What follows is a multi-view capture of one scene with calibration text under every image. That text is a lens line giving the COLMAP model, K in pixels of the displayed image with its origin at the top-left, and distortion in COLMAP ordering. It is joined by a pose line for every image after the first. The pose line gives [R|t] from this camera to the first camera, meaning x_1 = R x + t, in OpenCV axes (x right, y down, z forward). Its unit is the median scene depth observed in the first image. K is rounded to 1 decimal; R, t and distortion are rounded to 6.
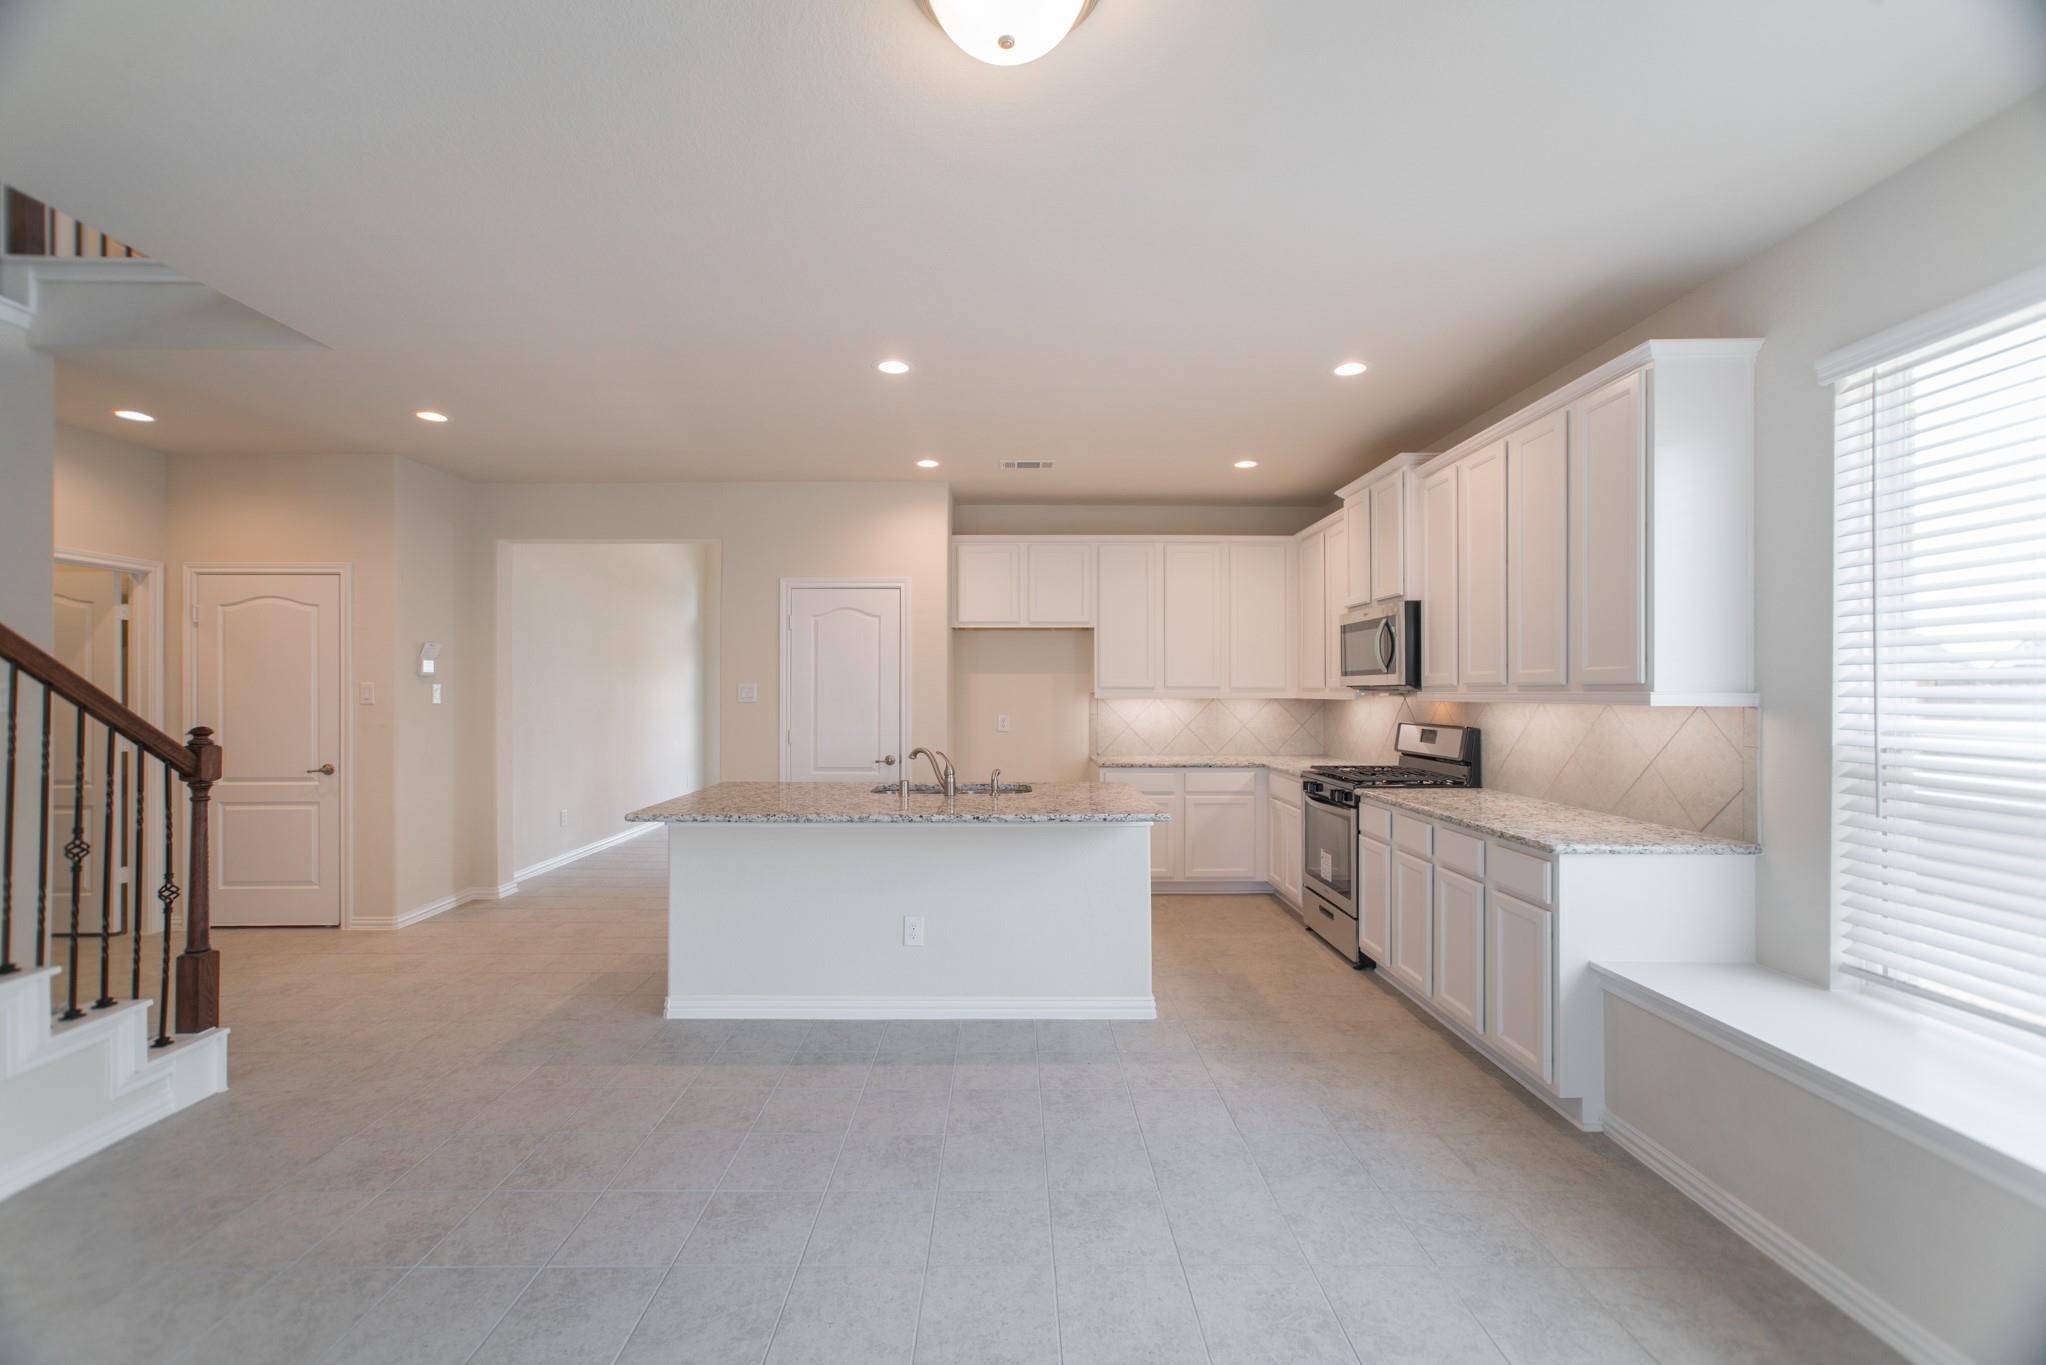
lens RADIAL K [[852.3, 0, 1004.6], [0, 852.3, 683.4], [0, 0, 1]] dist [-0.037416, 0.022626]
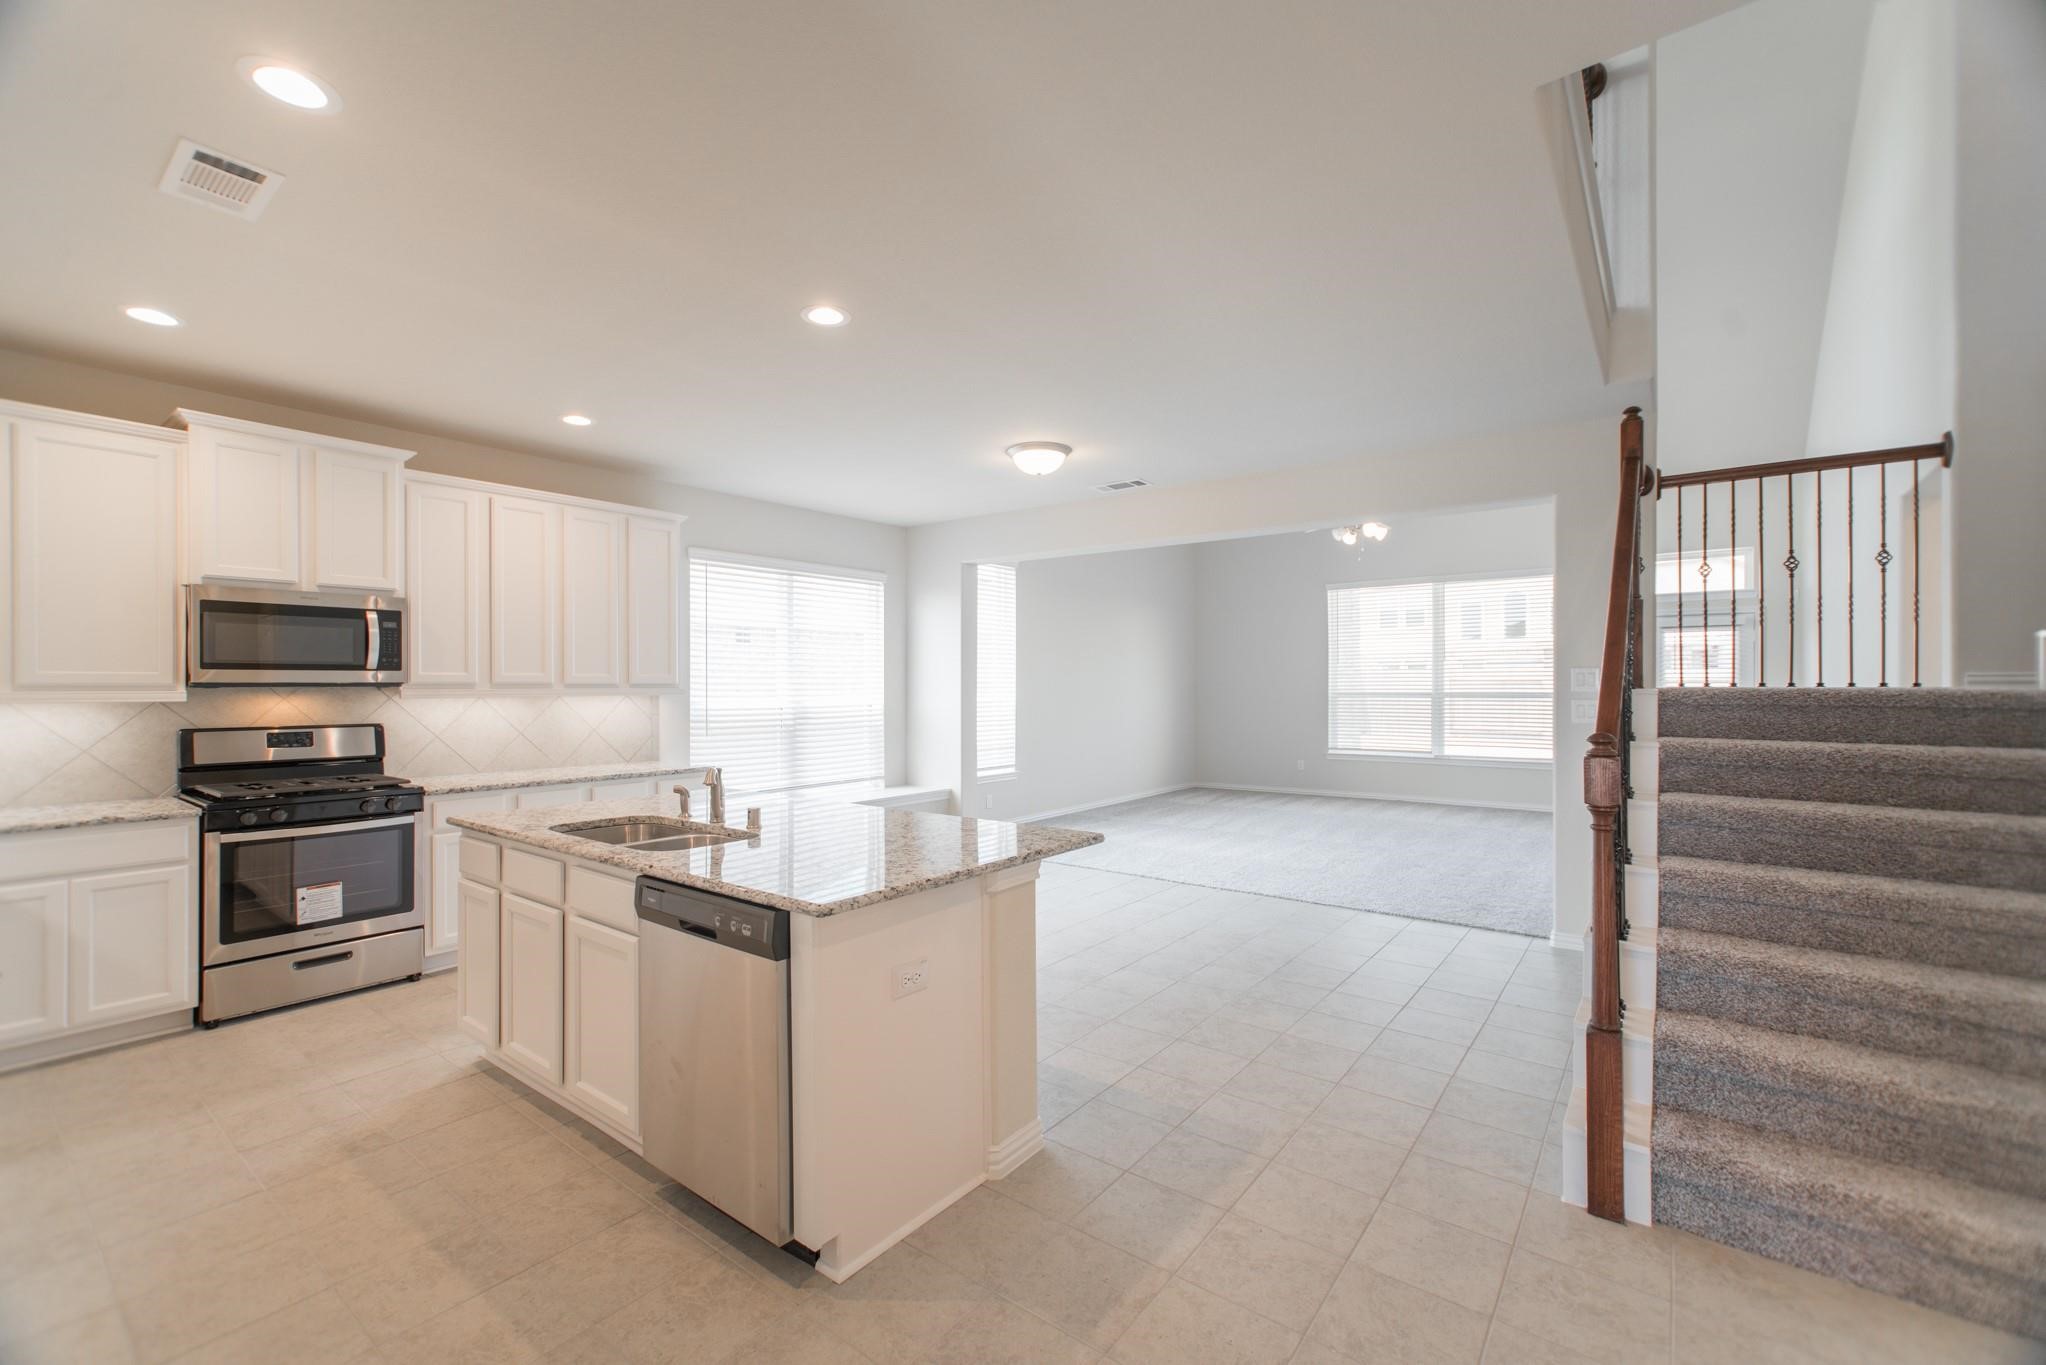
lens RADIAL K [[865.6, 0, 1023.0], [0, 865.6, 682.5], [0, 0, 1]] dist [-0.012385, 0.023810]
pose [[-0.798475, 0.005307, 0.602004, -0.763701], [-0.002399, 0.999925, -0.011997, 0.013522], [-0.602023, -0.011024, -0.798403, 1.469447]]
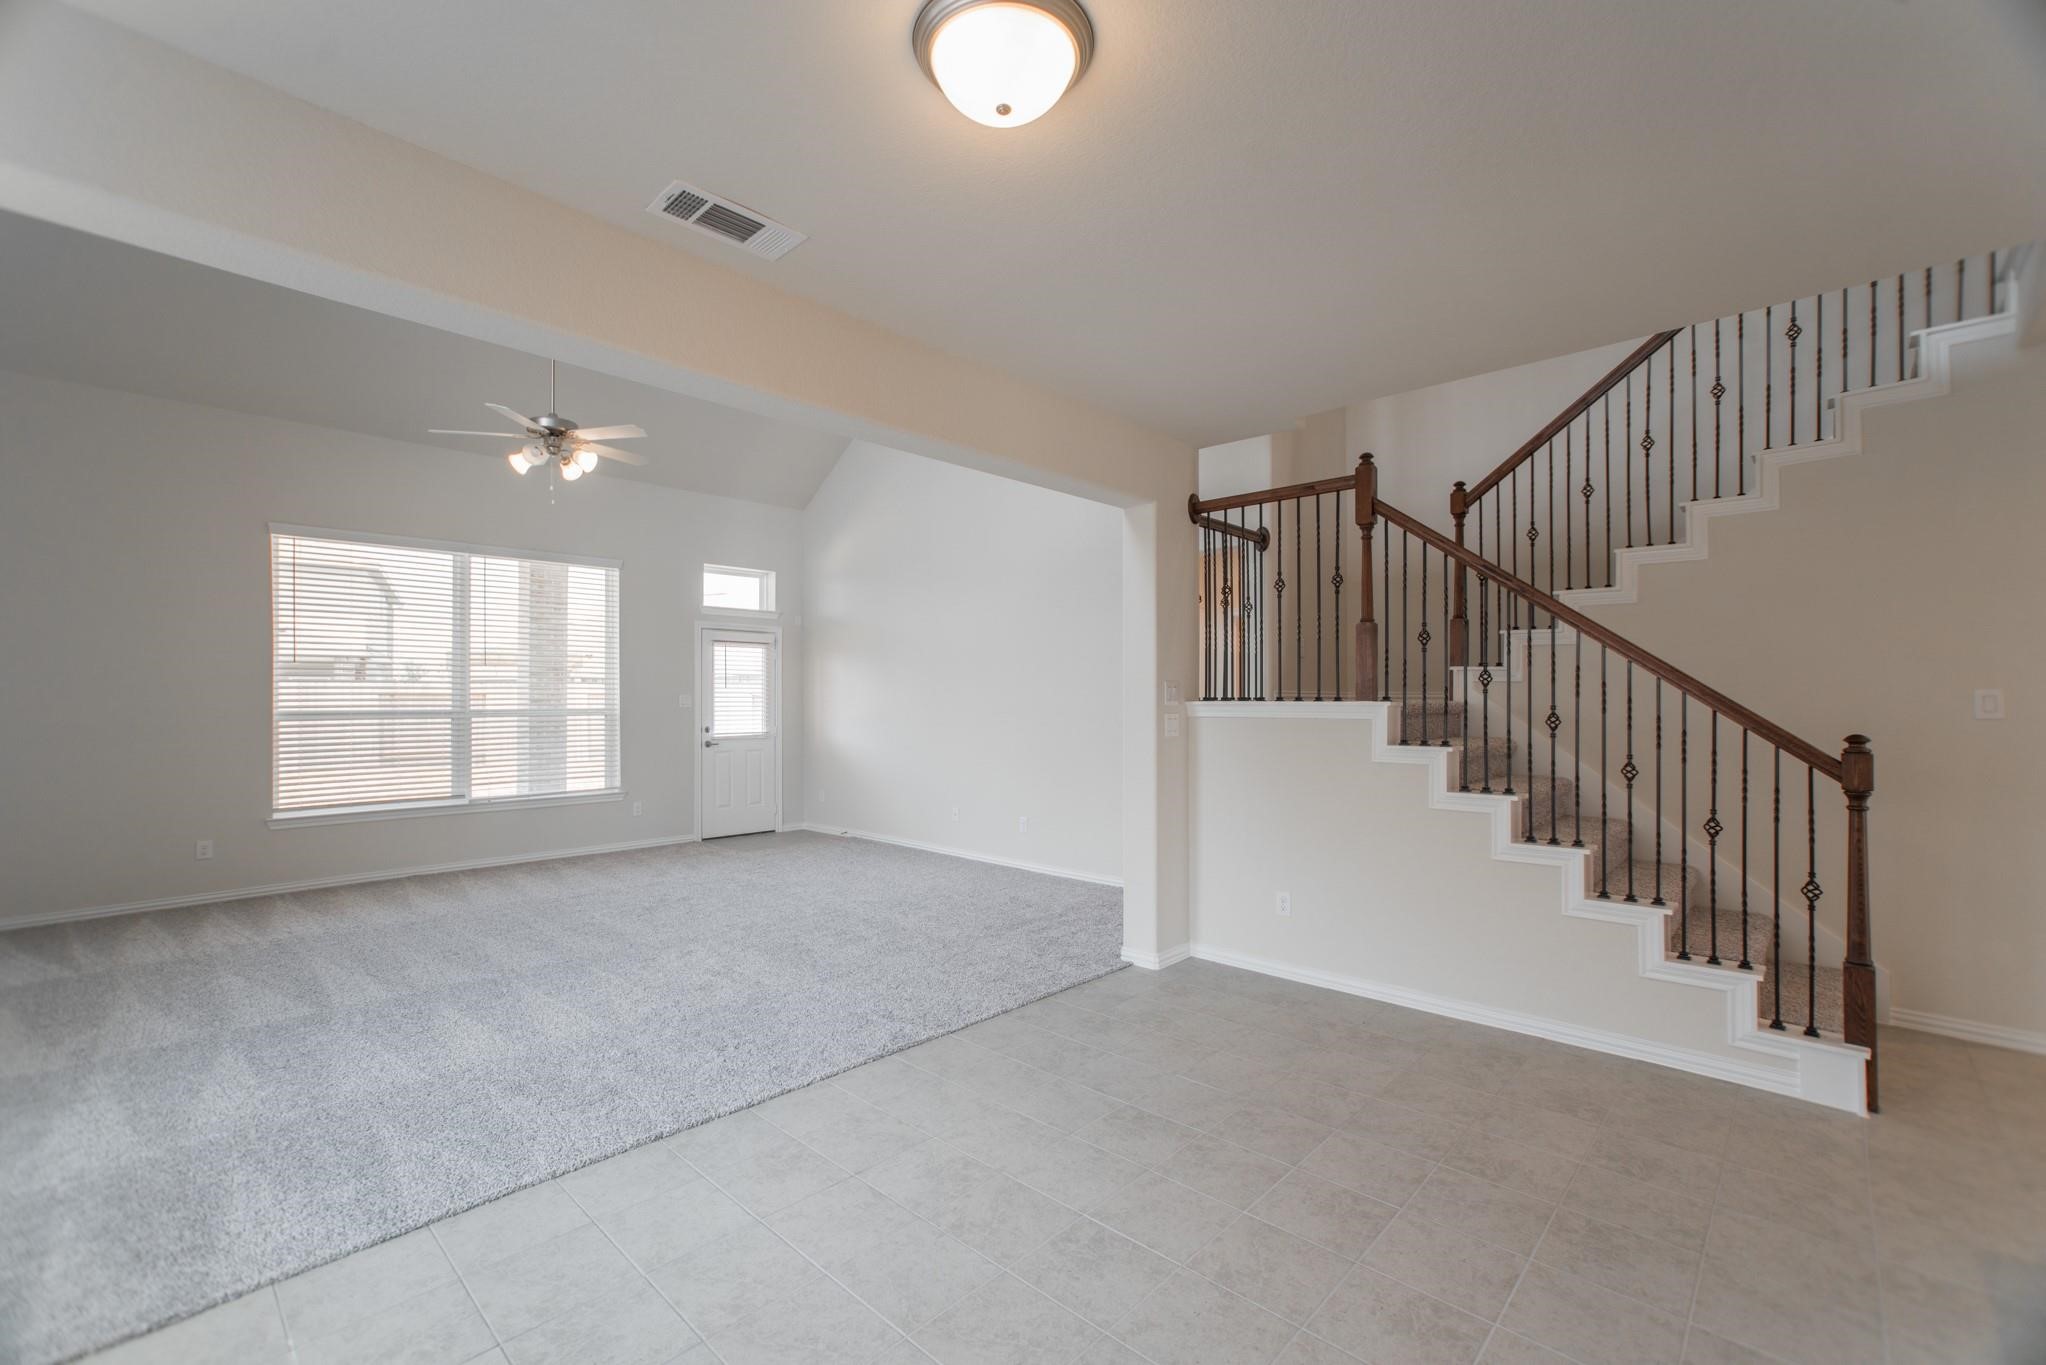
lens RADIAL K [[857.5, 0, 1014.6], [0, 857.5, 706.6], [0, 0, 1]] dist [-0.016369, 0.009641]
pose [[-0.680739, 0.007745, -0.732485, 0.329506], [0.008299, 0.999961, 0.002860, 0.006215], [0.732479, -0.004132, -0.680777, 0.725212]]
